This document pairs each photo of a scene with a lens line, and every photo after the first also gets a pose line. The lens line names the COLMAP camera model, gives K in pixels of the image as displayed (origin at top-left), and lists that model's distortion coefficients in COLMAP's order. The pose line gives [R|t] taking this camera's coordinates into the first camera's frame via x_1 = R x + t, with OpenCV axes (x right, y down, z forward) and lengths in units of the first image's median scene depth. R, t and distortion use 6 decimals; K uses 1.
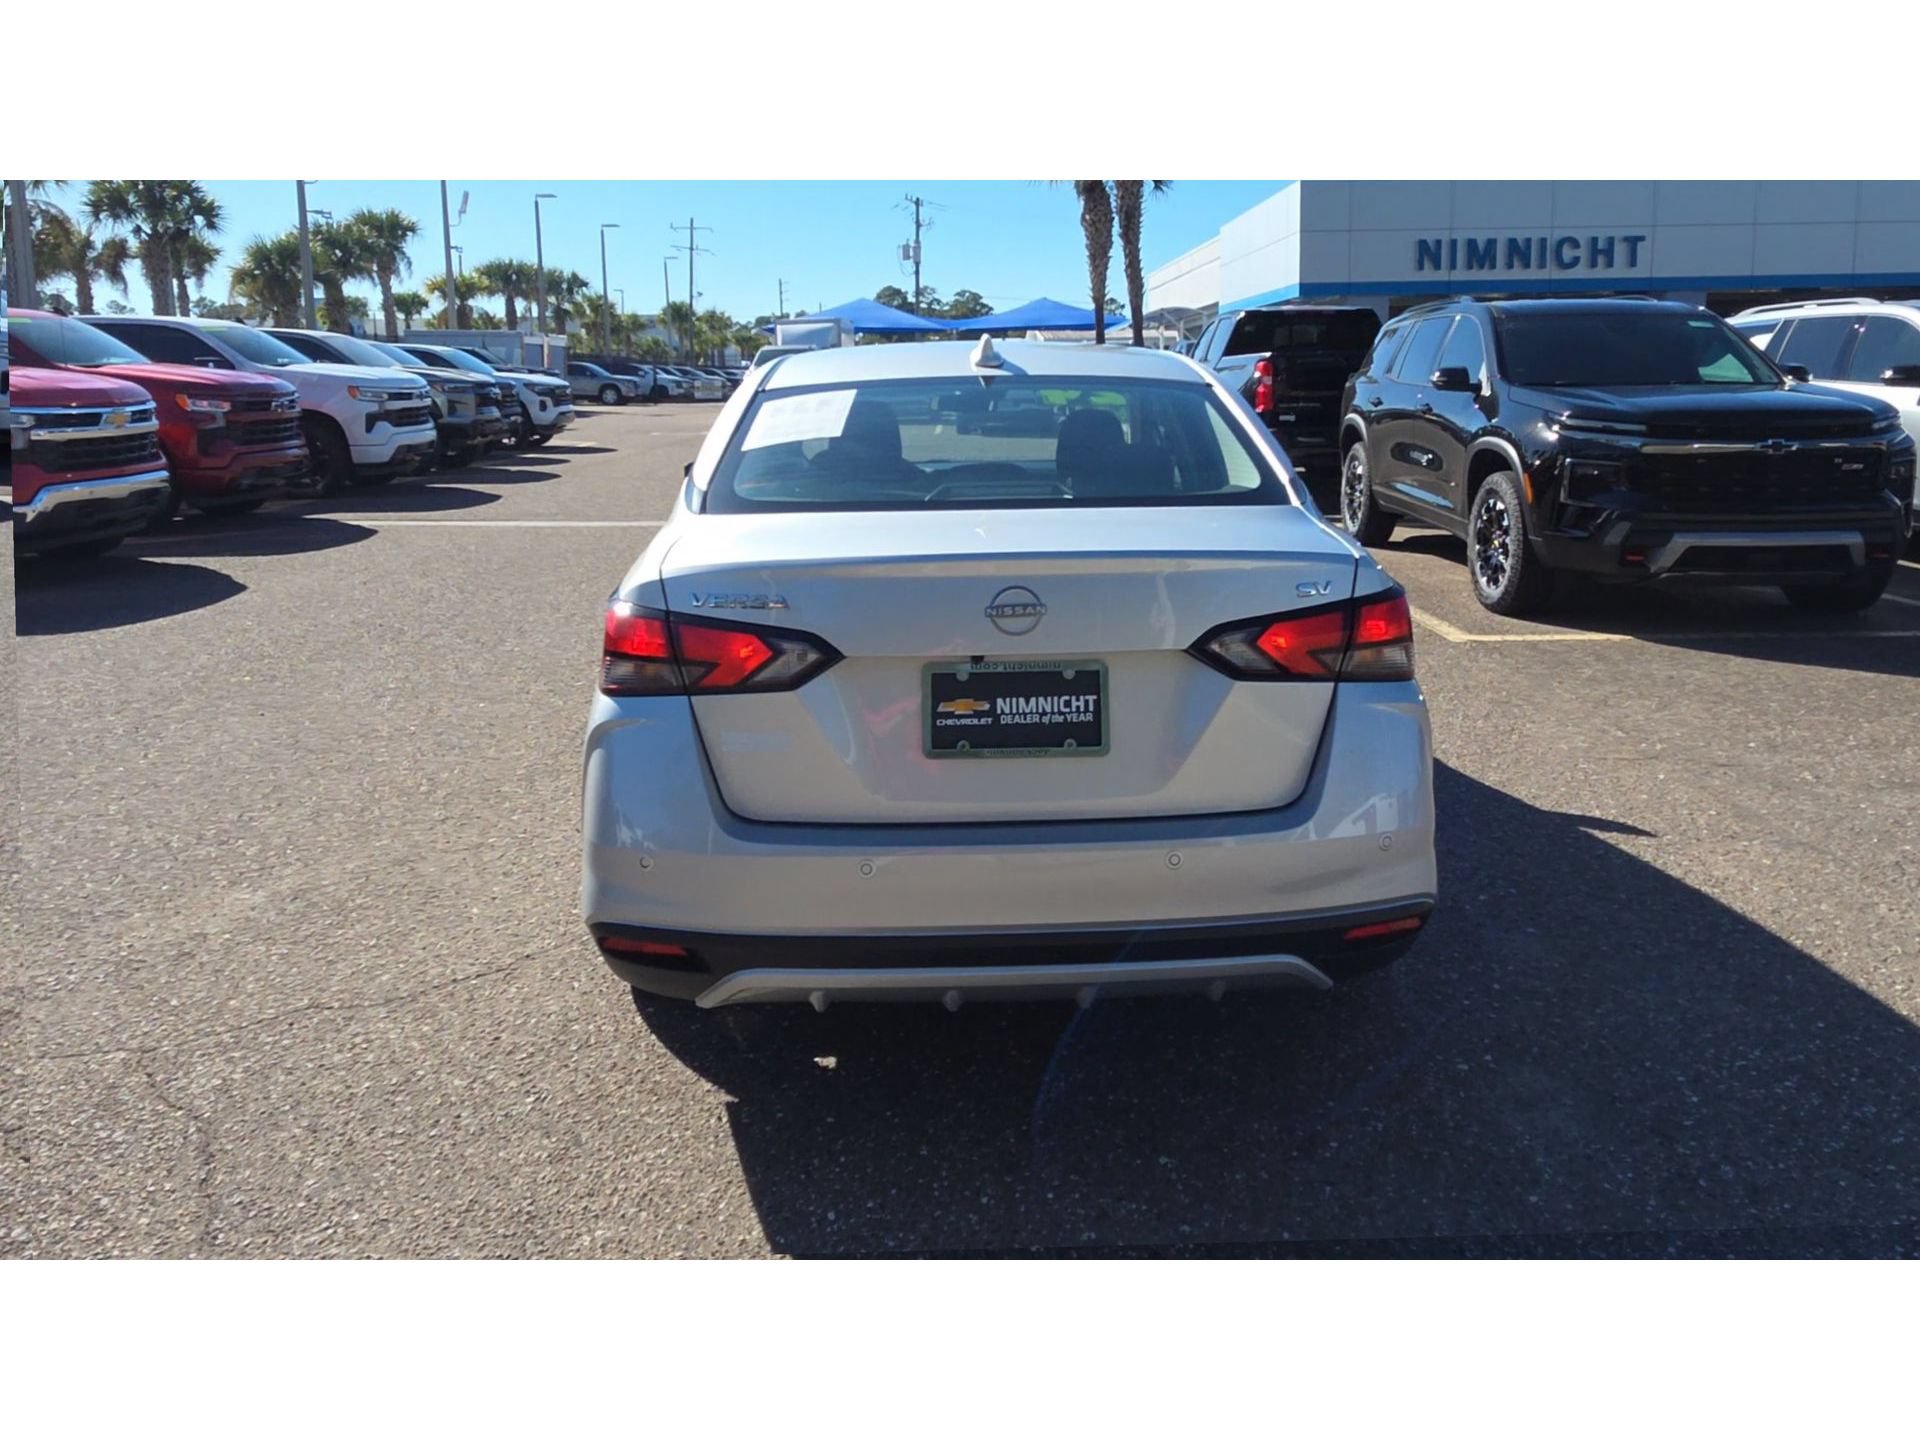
lens RADIAL K [[1390.3, 0, 976.9], [0, 1390.3, 530.0], [0, 0, 1]] dist [-0.023404, 0.024784]
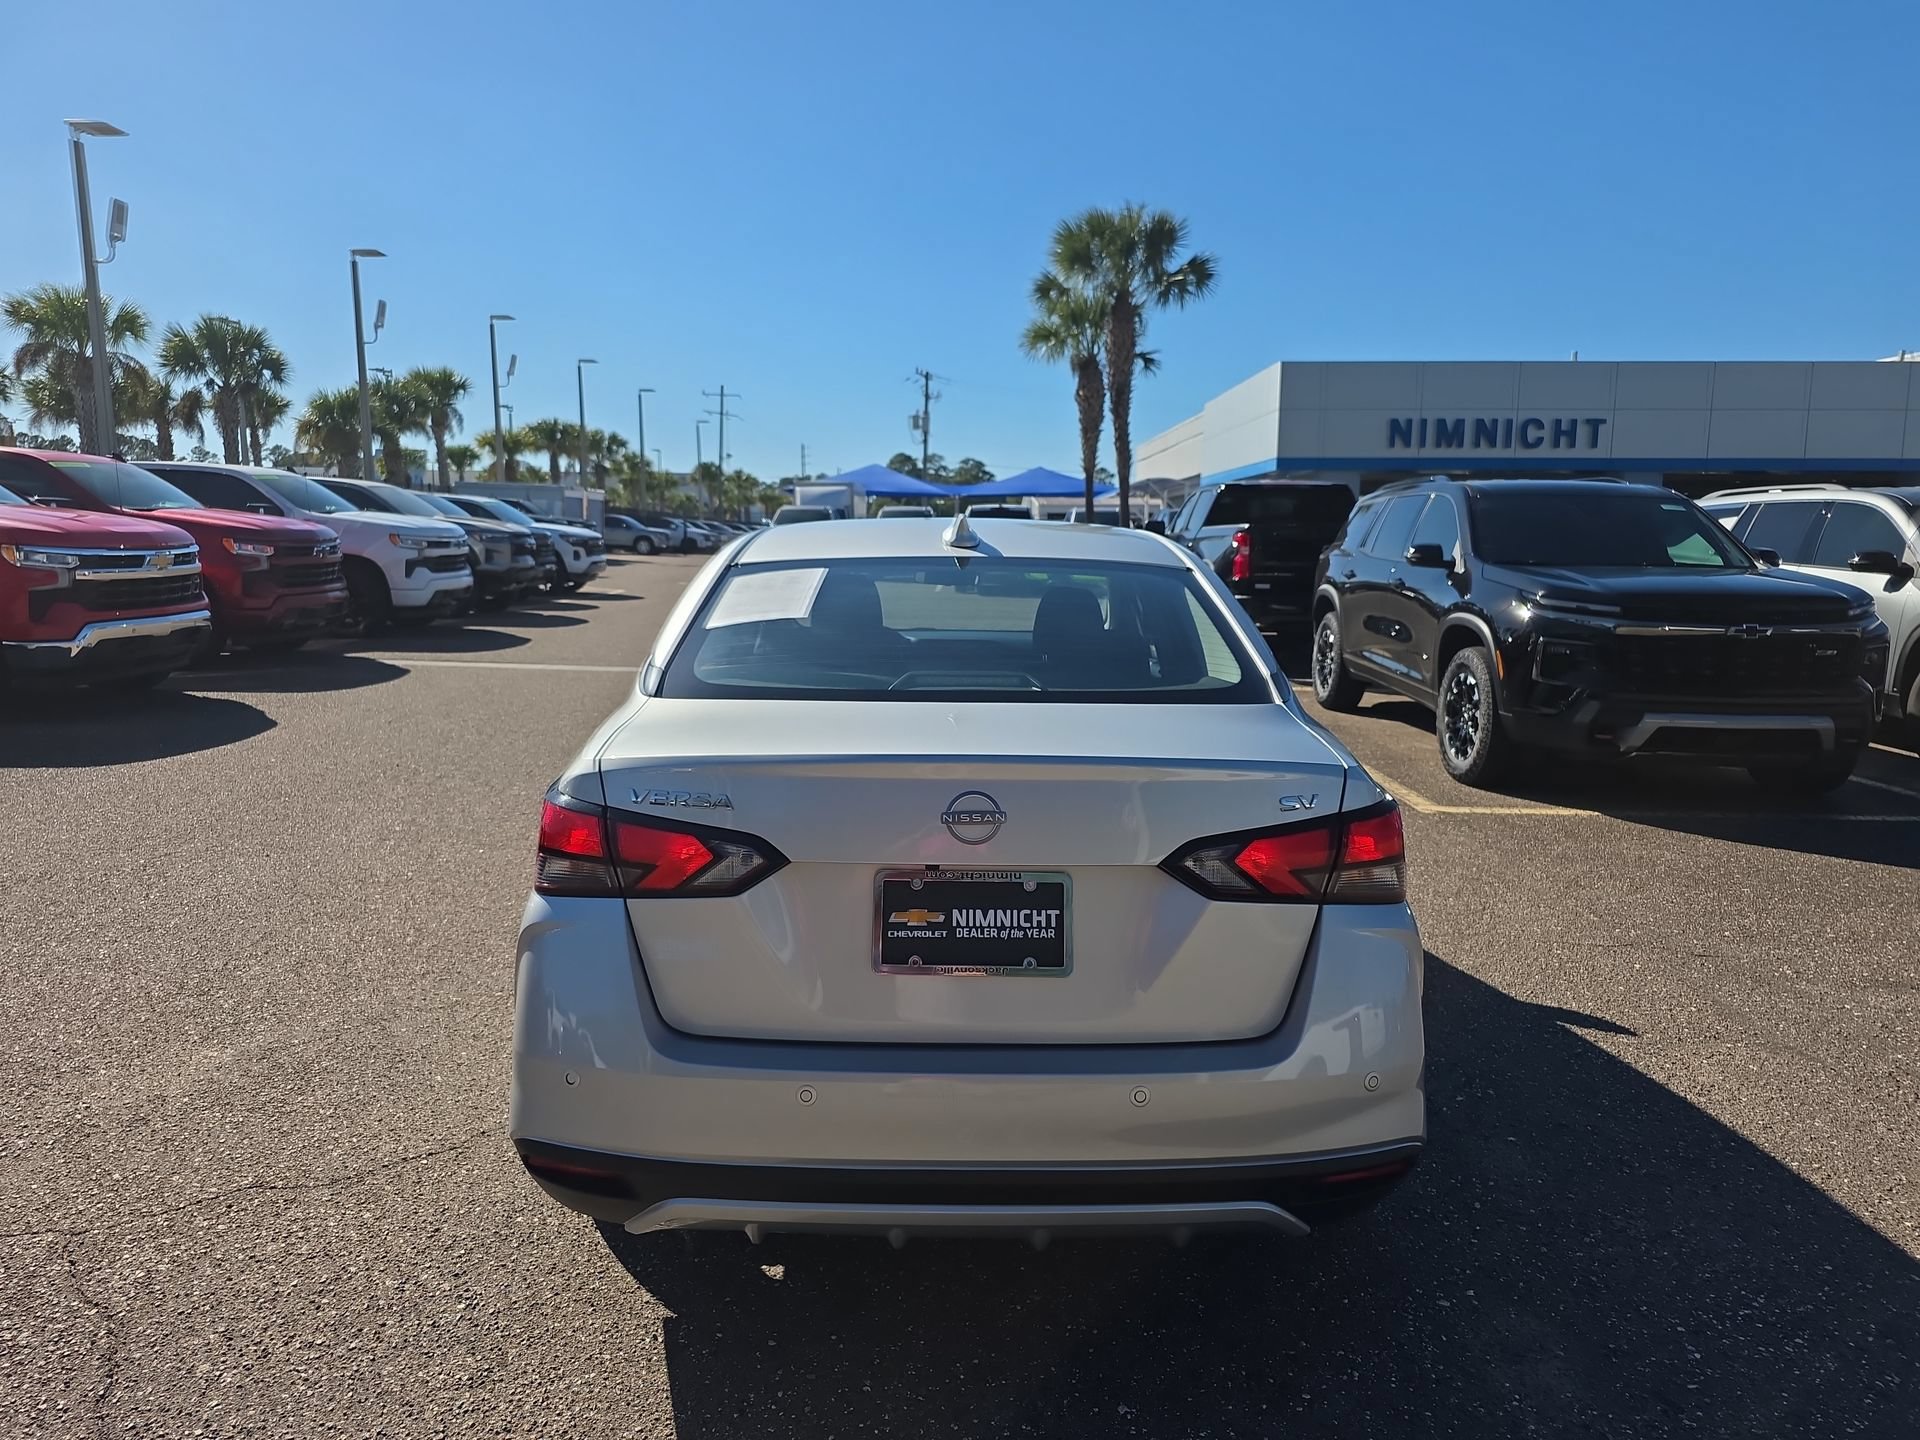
lens RADIAL K [[1259.3, 0, 960.5], [0, 1259.3, 689.1], [0, 0, 1]] dist [0.044971, -0.040227]
pose [[0.999653, 0.023643, -0.011651, 0.010964], [-0.023518, 0.999666, 0.010753, -0.015691], [0.011902, -0.010476, 0.999874, 0.065931]]
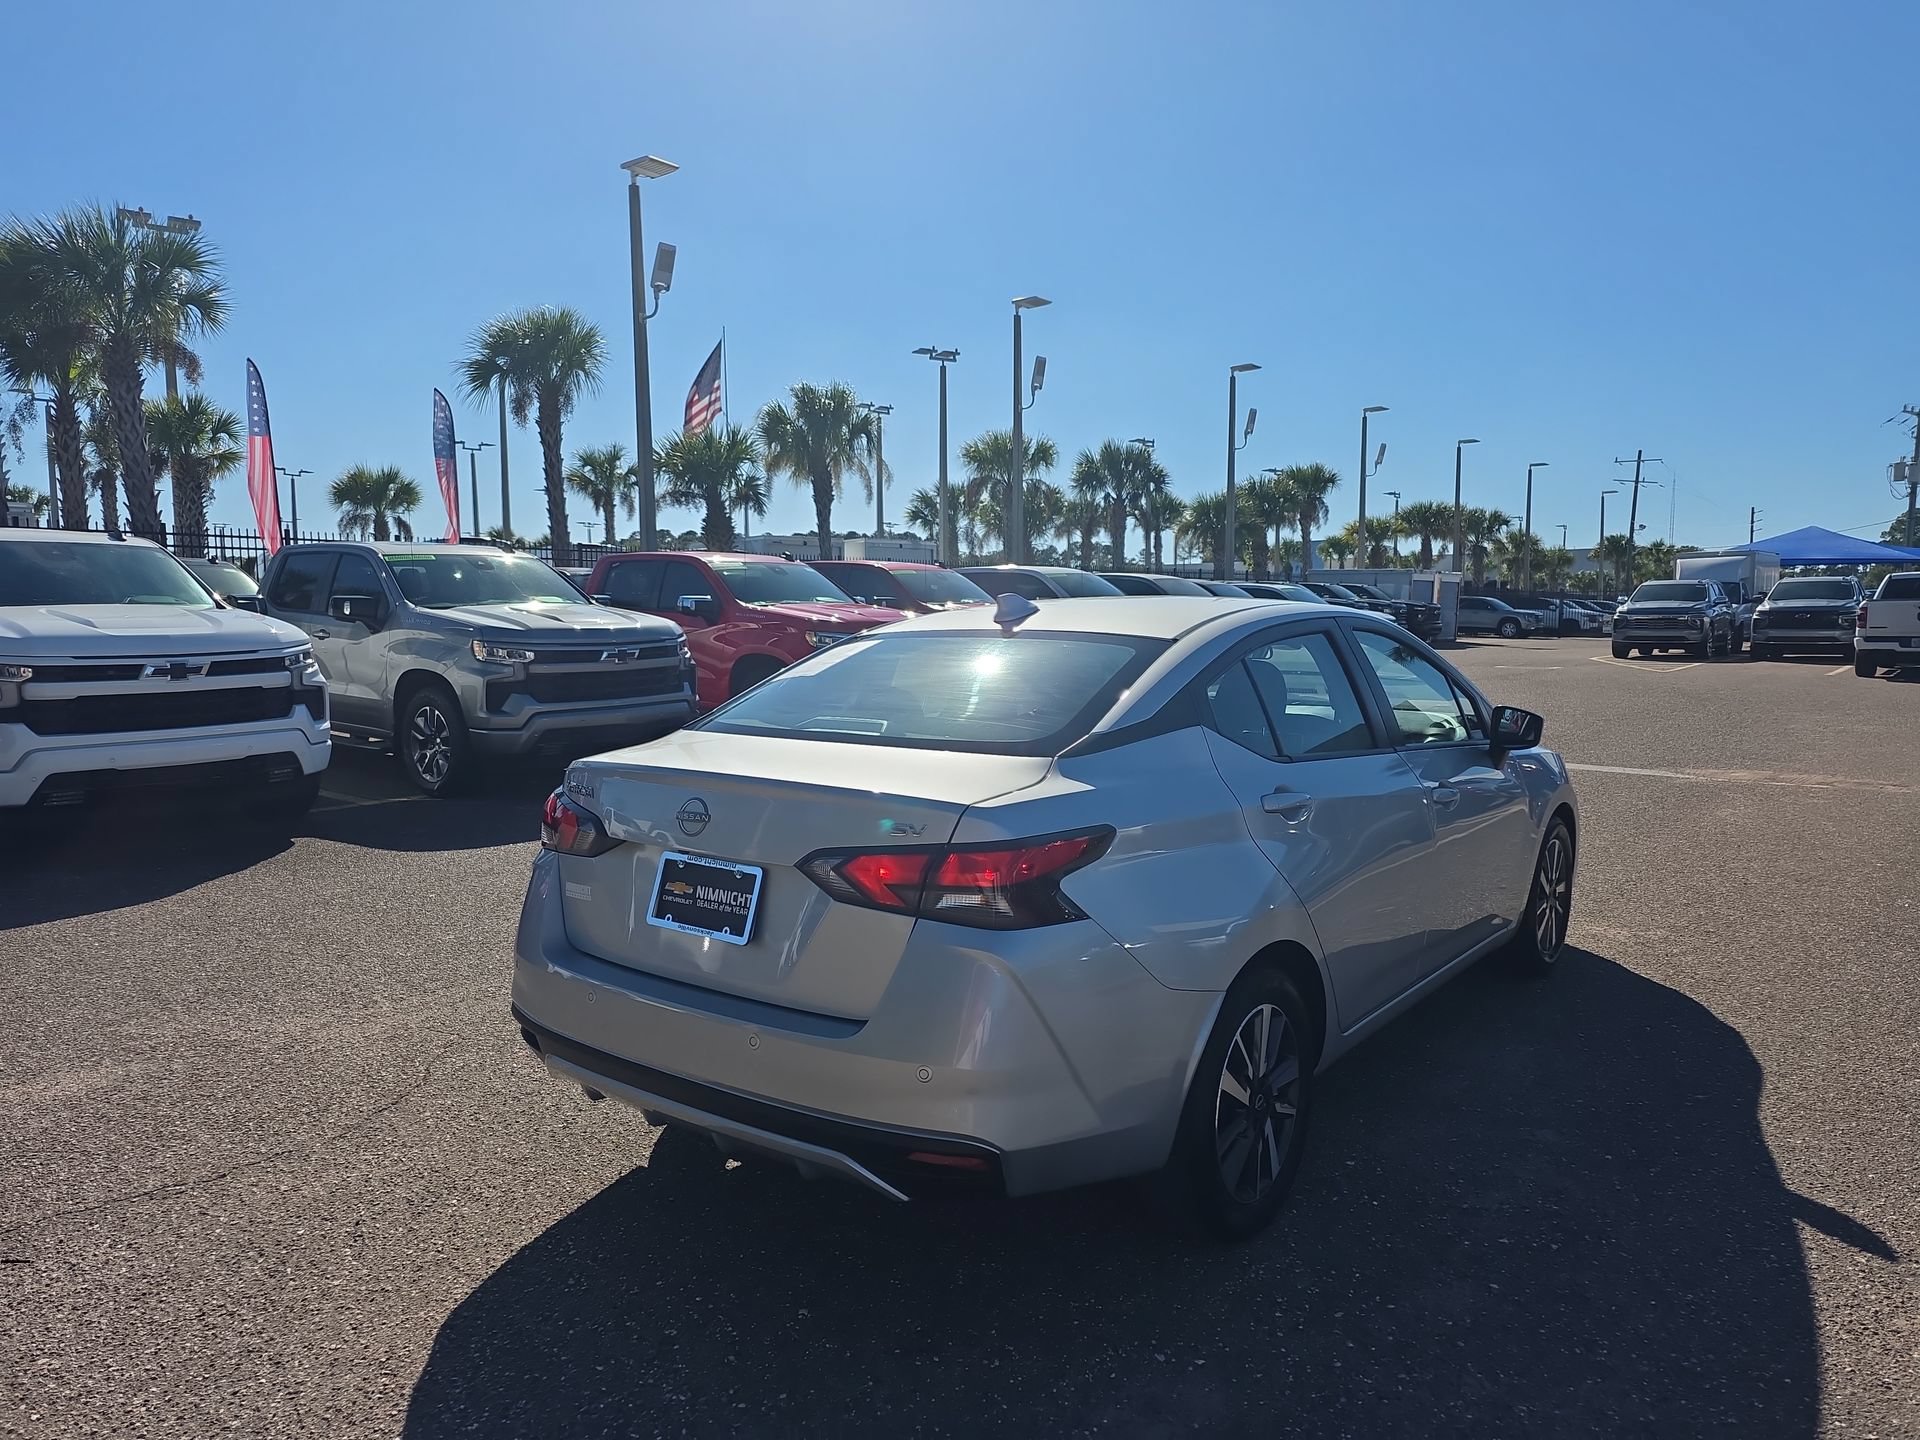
lens RADIAL K [[1259.3, 0, 948.9], [0, 1259.3, 706.4], [0, 0, 1]] dist [0.044971, -0.040227]
pose [[0.771889, 0.050543, -0.633745, 0.388696], [-0.072176, 0.997357, -0.008367, -0.020540], [0.631647, 0.052200, 0.773496, 0.106853]]
